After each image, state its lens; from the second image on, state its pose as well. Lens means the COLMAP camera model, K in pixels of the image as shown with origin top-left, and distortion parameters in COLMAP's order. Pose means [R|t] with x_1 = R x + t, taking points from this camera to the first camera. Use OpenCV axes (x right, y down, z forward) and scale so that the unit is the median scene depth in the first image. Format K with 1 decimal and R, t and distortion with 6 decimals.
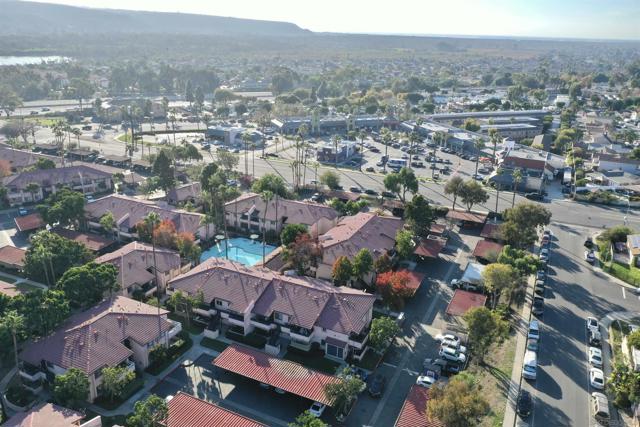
lens RADIAL K [[499.3, 0, 320.0], [0, 499.3, 213.5], [0, 0, 1]] dist [-0.001065, -0.000842]
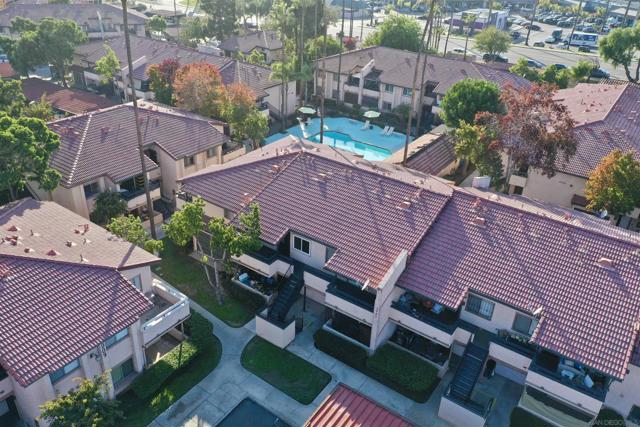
lens RADIAL K [[499.3, 0, 320.0], [0, 499.3, 213.5], [0, 0, 1]] dist [-0.001065, -0.000842]
pose [[0.985065, 0.091585, -0.145805, -0.129887], [-0.069104, 0.985899, 0.152404, 0.094414], [0.157707, -0.140052, 0.977504, 0.612862]]
